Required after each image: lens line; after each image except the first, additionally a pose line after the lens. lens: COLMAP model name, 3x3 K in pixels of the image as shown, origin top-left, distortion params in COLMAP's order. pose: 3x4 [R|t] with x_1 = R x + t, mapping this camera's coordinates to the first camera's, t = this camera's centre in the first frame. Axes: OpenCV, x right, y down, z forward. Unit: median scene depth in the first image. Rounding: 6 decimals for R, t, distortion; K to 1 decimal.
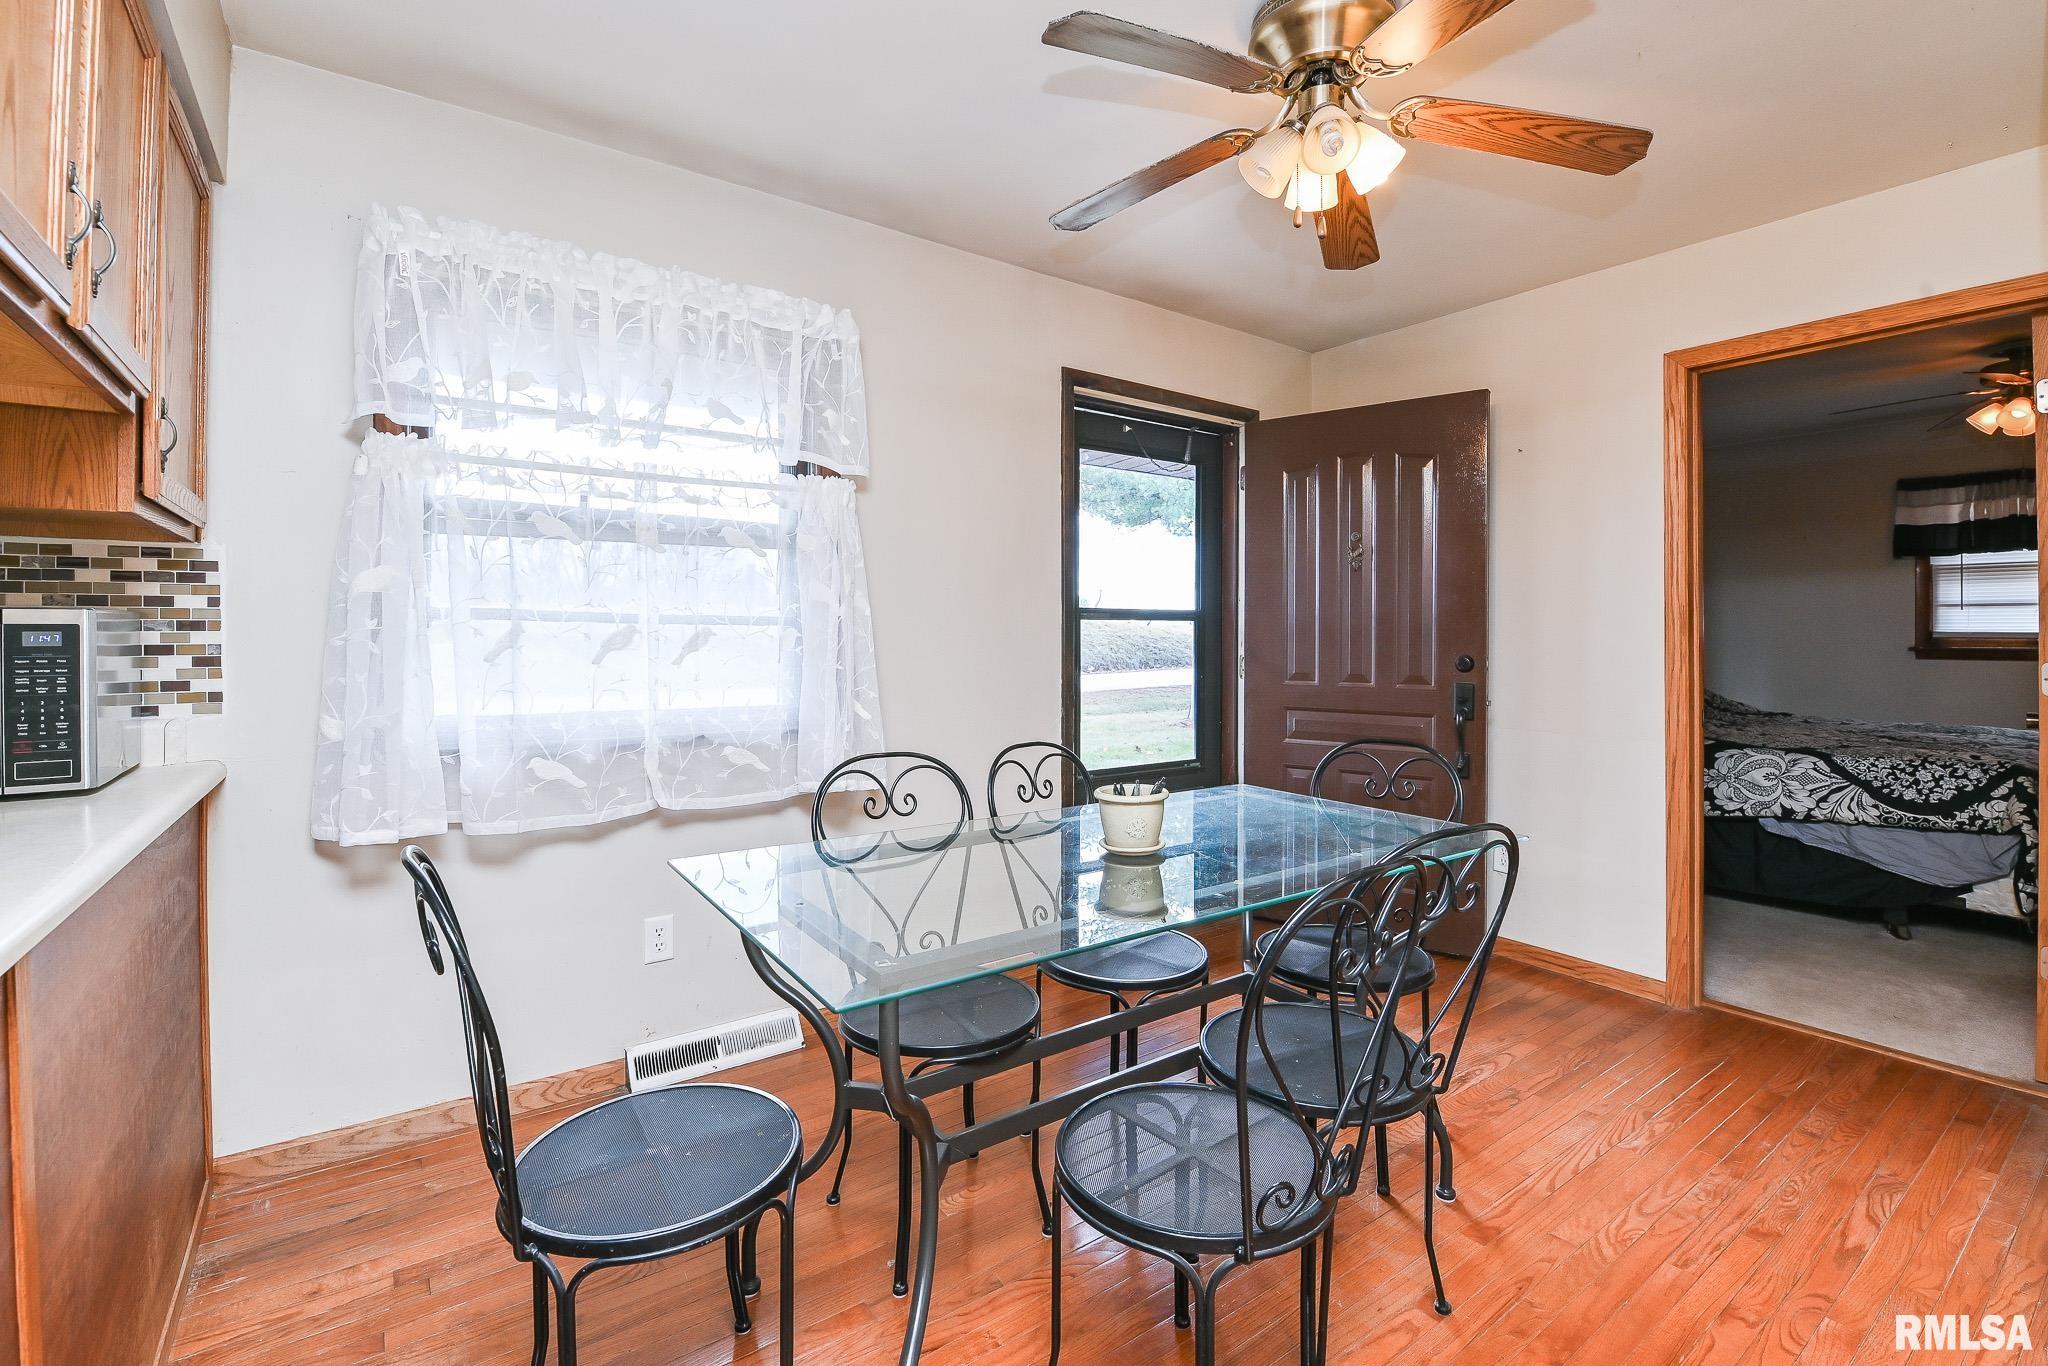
lens RADIAL K [[929.7, 0, 1064.3], [0, 929.7, 637.9], [0, 0, 1]] dist [-0.002002, -0.000269]
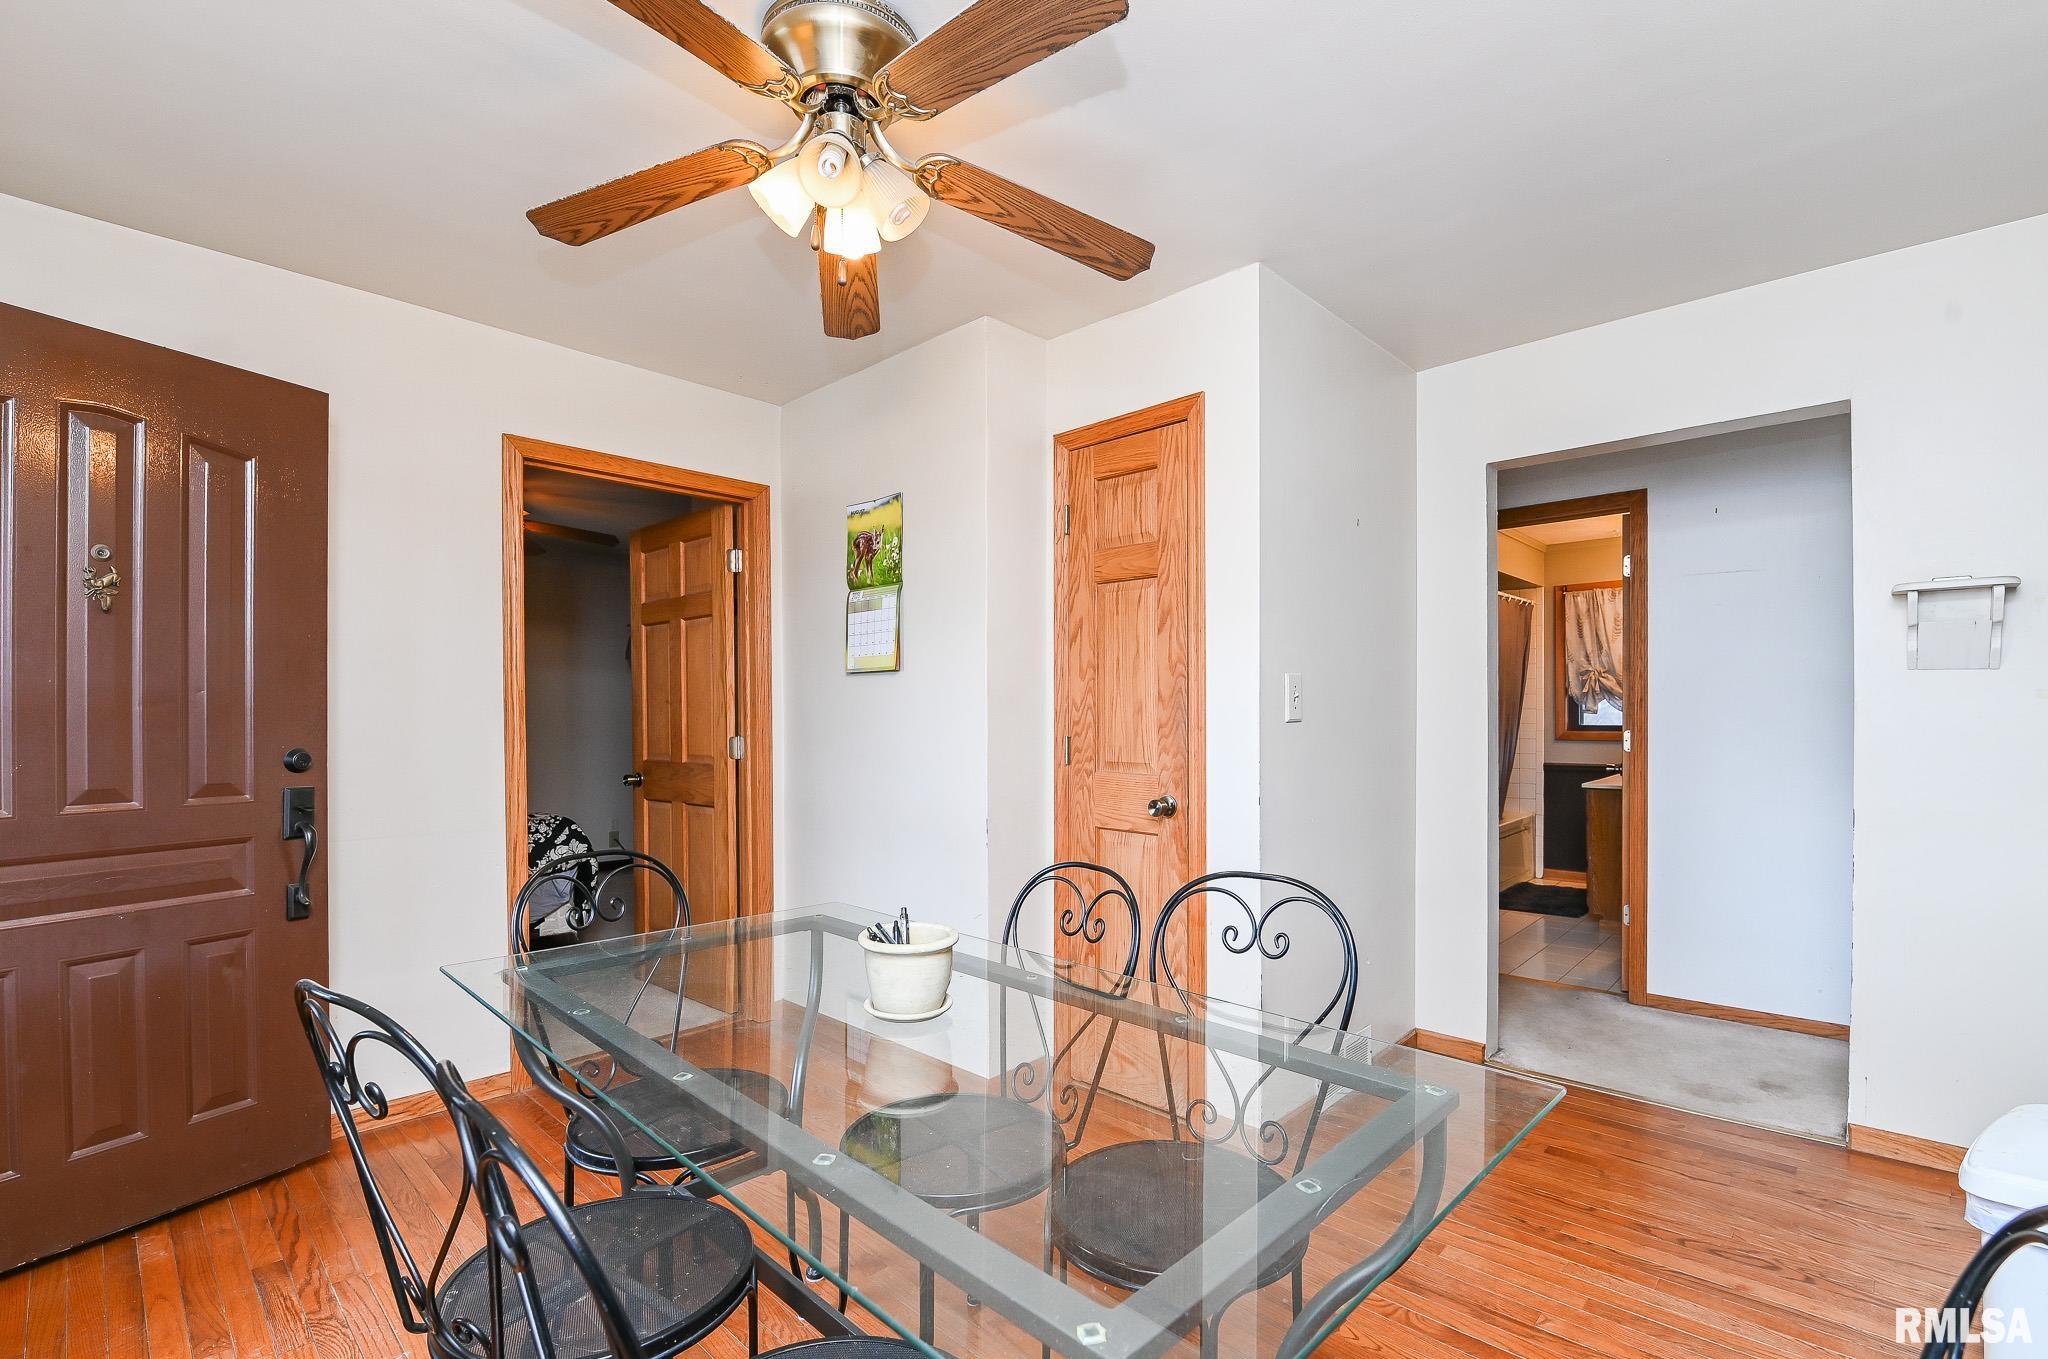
lens RADIAL K [[898.2, 0, 1064.3], [0, 898.2, 717.7], [0, 0, 1]] dist [-0.012641, -0.000153]
pose [[-0.173160, -0.002082, 0.984891, -0.353597], [0.004468, 0.999986, 0.002899, -0.004538], [-0.984884, 0.004903, -0.173148, 0.528390]]
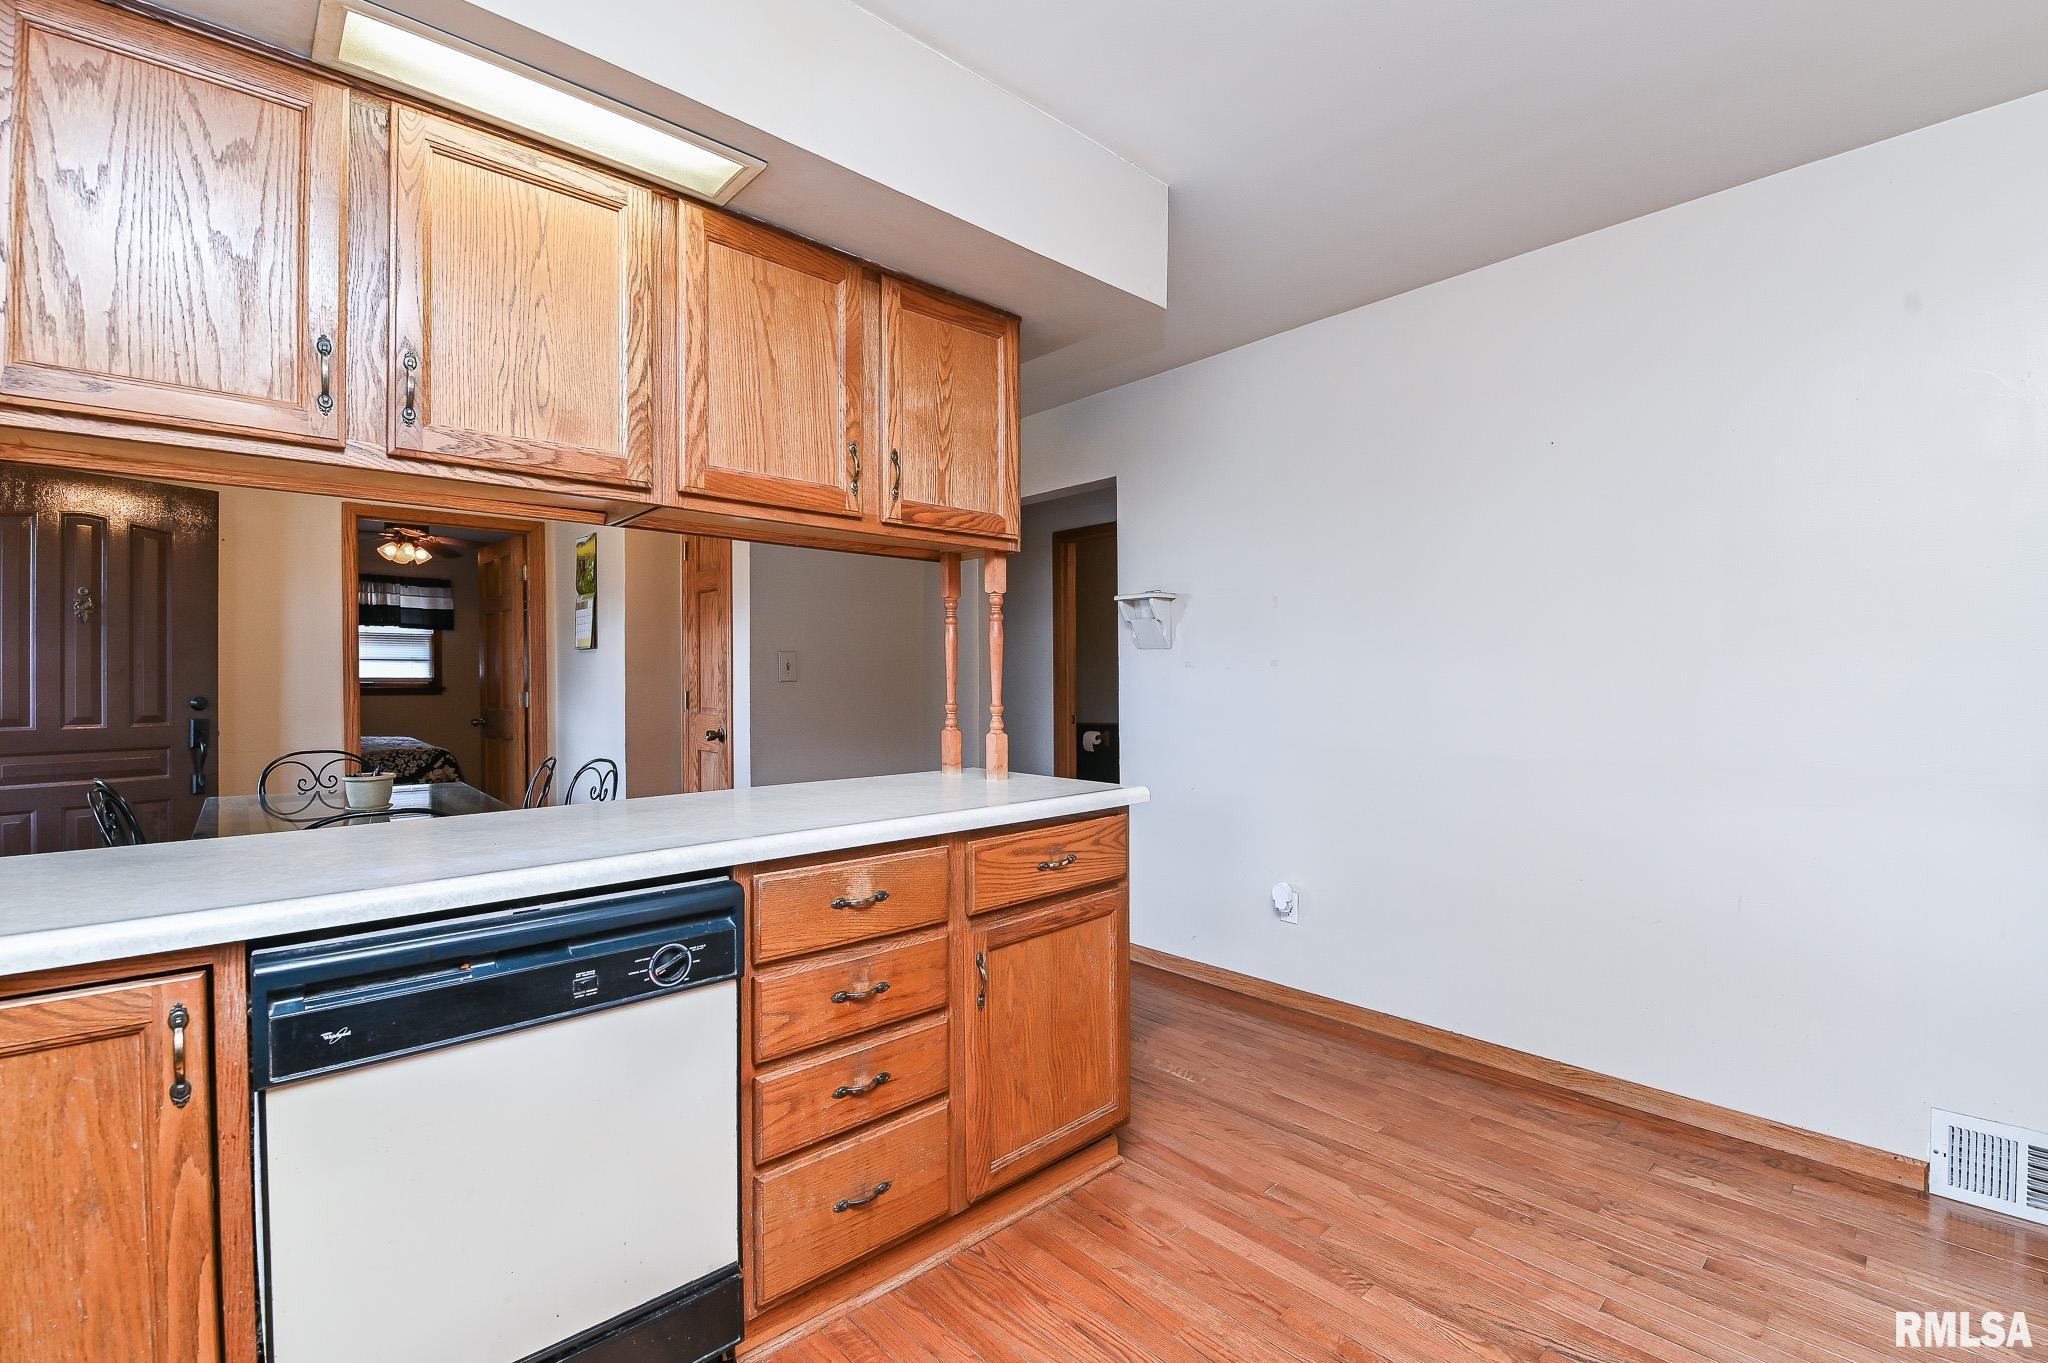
lens RADIAL K [[889.9, 0, 1041.2], [0, 889.9, 684.9], [0, 0, 1]] dist [-0.002553, -0.000216]
pose [[-0.099508, -0.007745, 0.995007, -0.880300], [0.004029, 0.999958, 0.008186, -0.001896], [-0.995029, 0.004823, -0.099473, -0.019337]]
